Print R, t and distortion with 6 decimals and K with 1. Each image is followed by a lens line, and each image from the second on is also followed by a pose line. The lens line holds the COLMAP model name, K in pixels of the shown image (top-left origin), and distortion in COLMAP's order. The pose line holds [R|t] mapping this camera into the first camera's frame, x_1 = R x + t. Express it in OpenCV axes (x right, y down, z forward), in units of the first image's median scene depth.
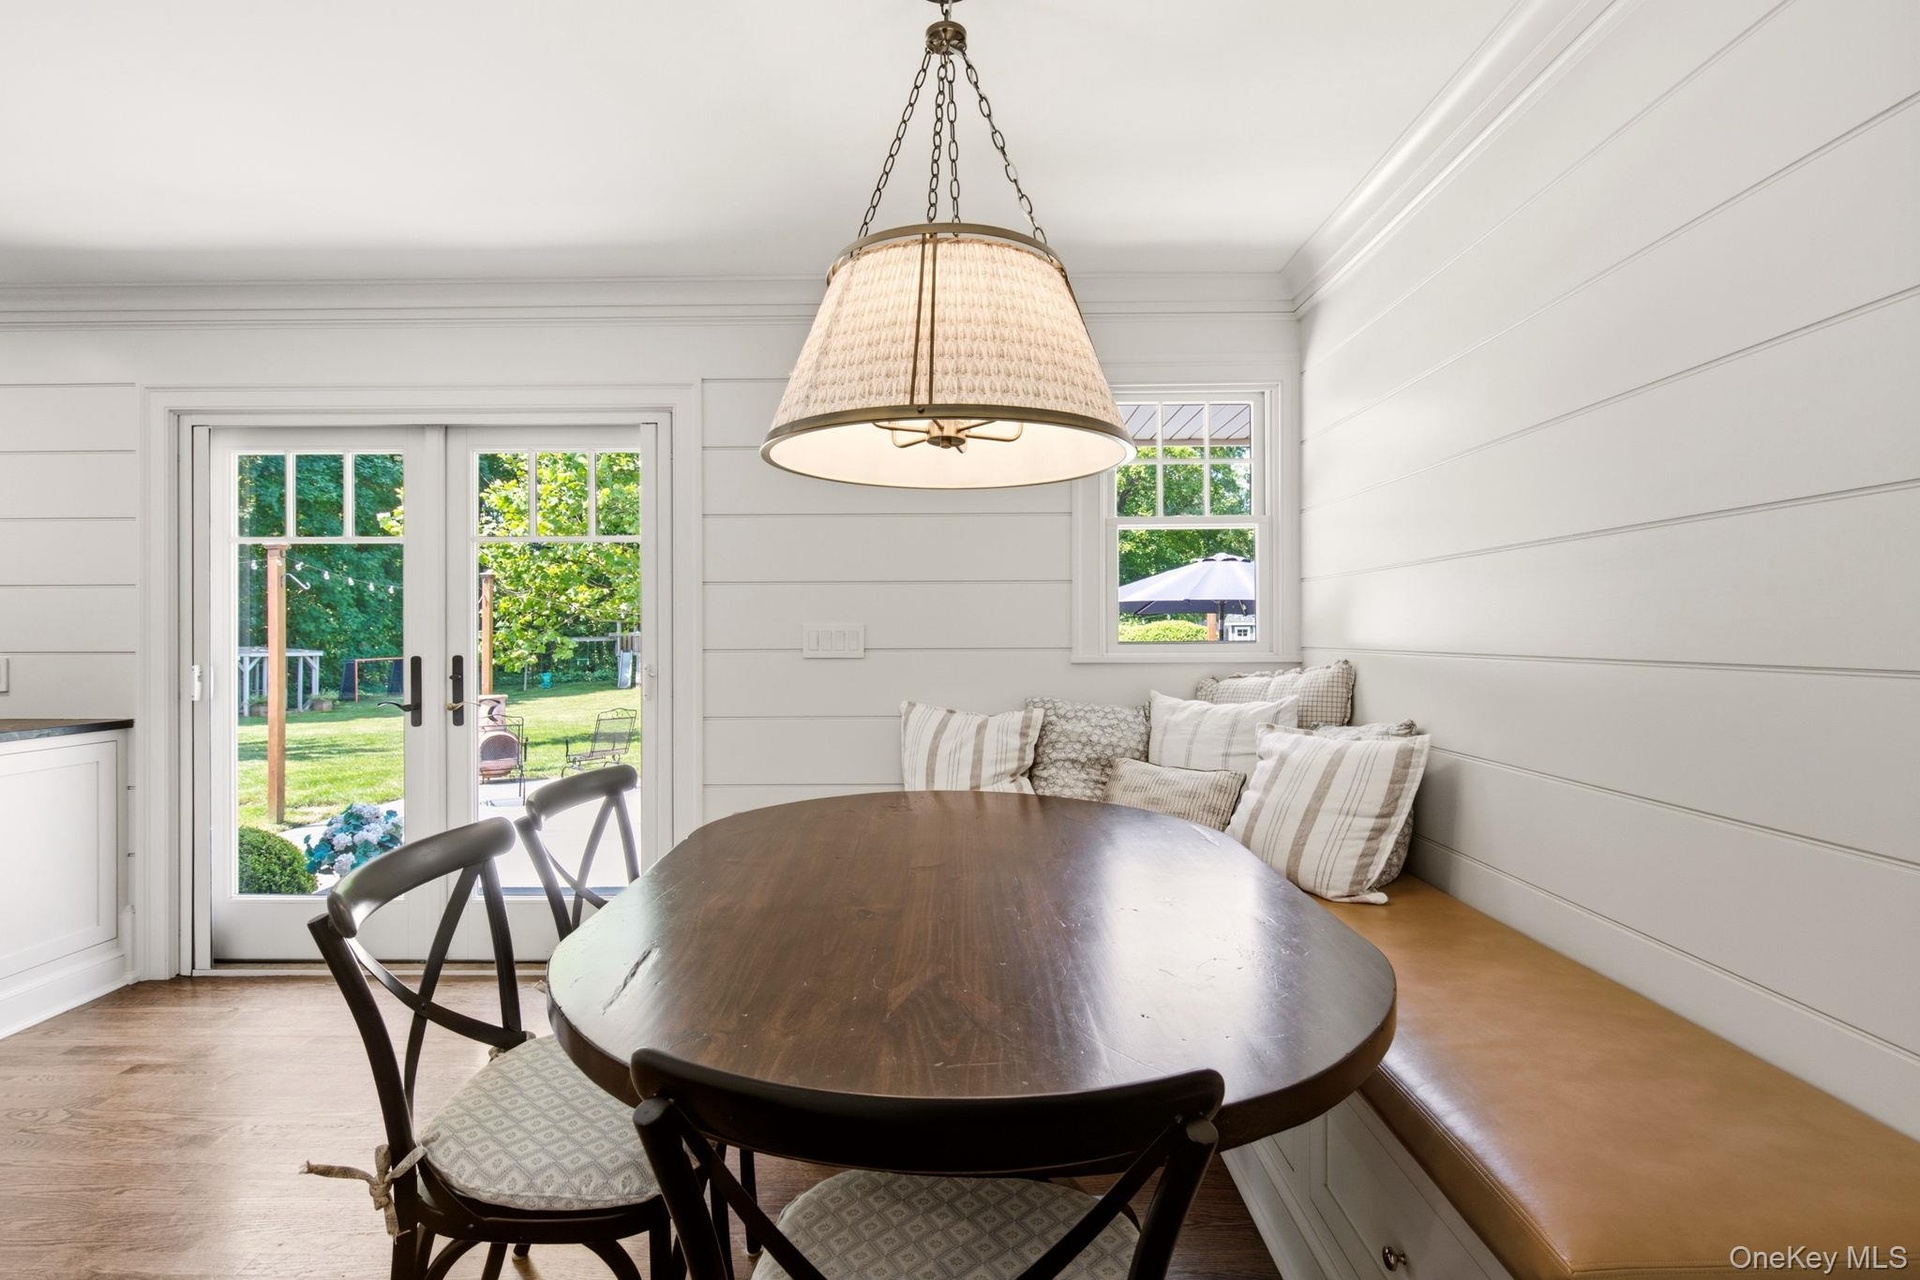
lens RADIAL K [[890.3, 0, 952.3], [0, 890.3, 635.3], [0, 0, 1]] dist [0.001890, 0.000577]
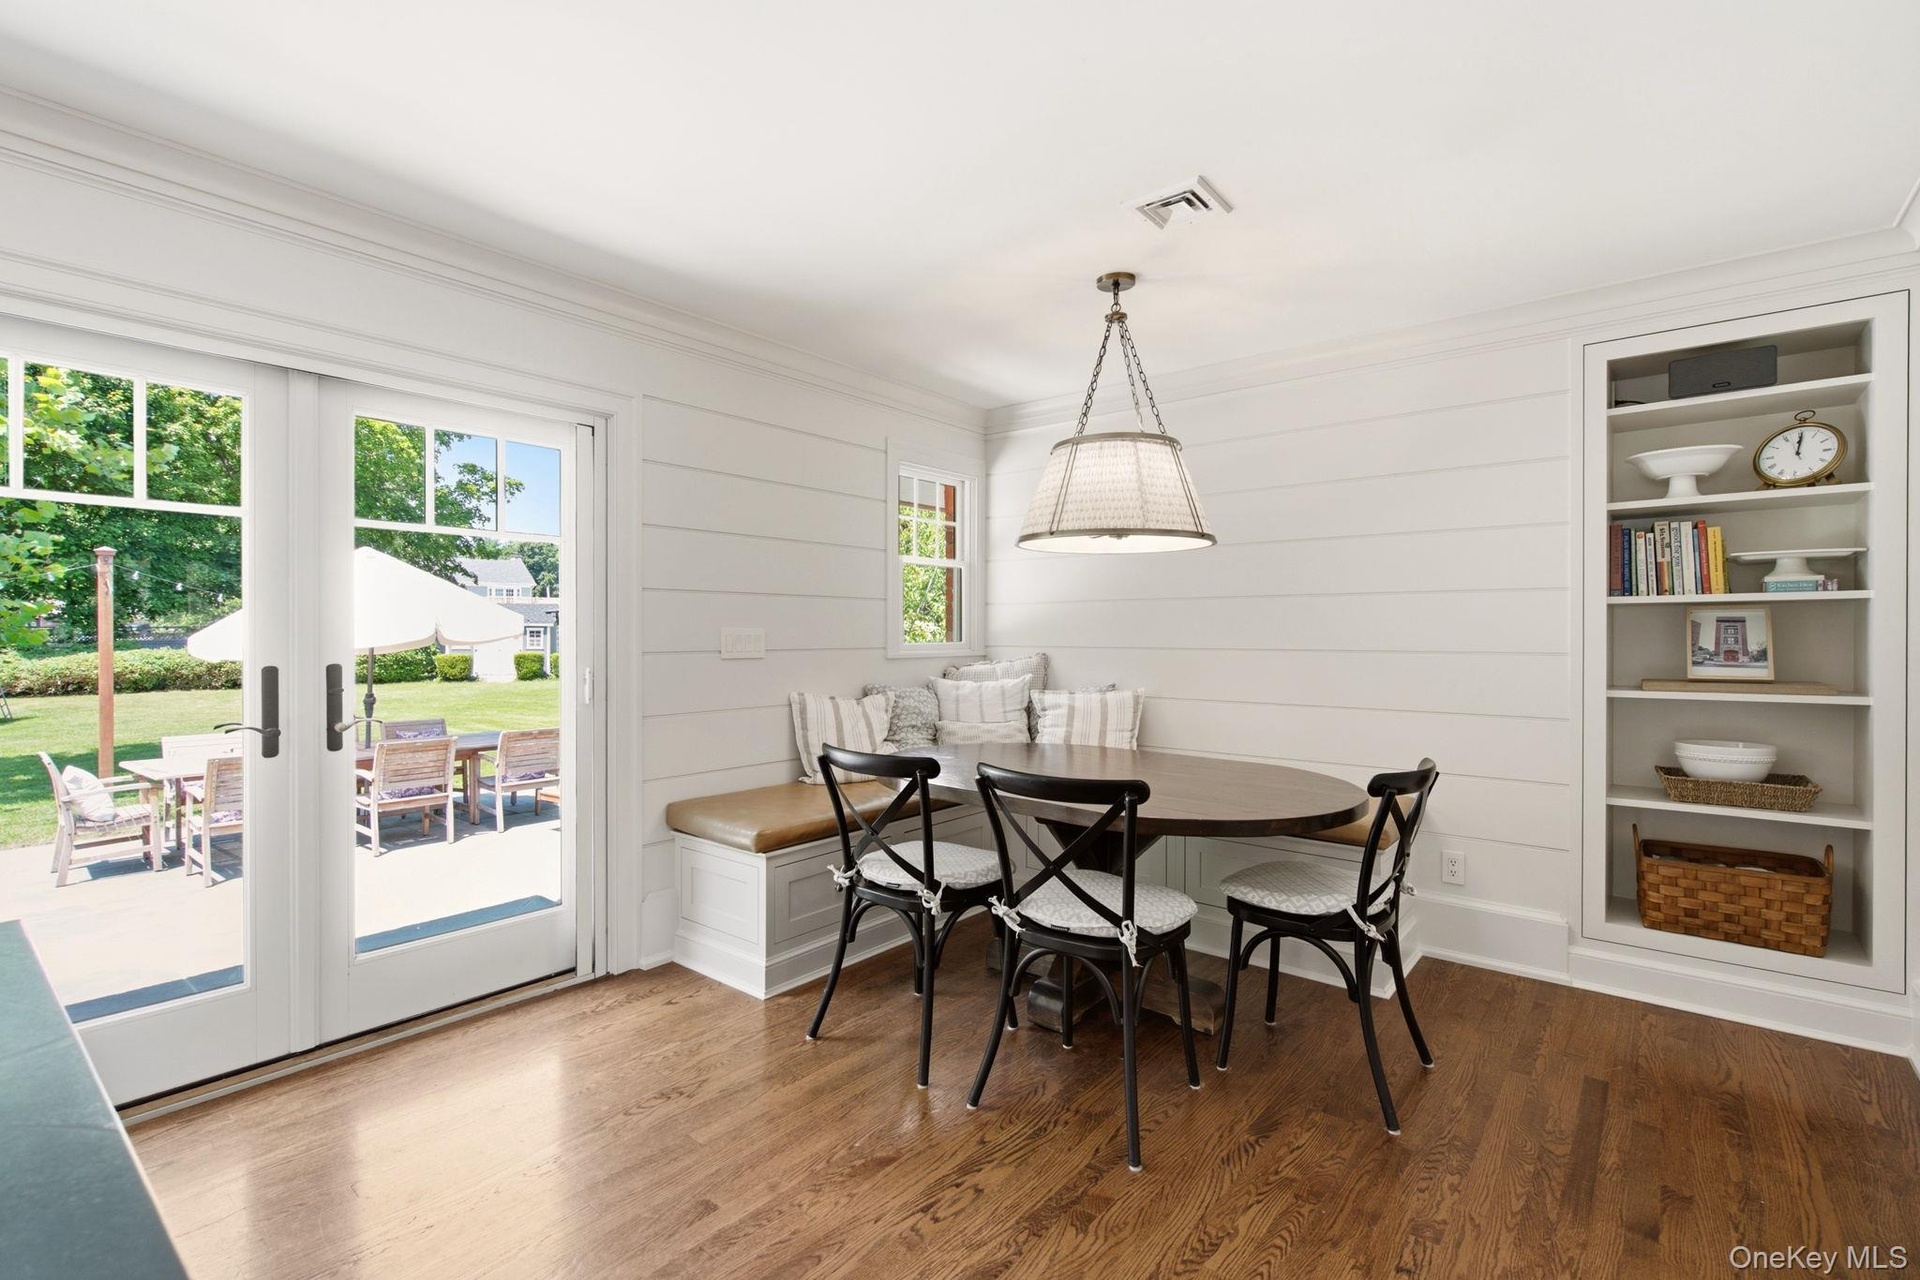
lens RADIAL K [[890.3, 0, 952.3], [0, 890.3, 635.3], [0, 0, 1]] dist [0.001890, 0.000577]
pose [[0.618800, 0.003314, 0.785542, -0.943803], [-0.003908, 0.999992, -0.001140, -0.004432], [-0.785539, -0.002364, 0.618808, 0.068327]]
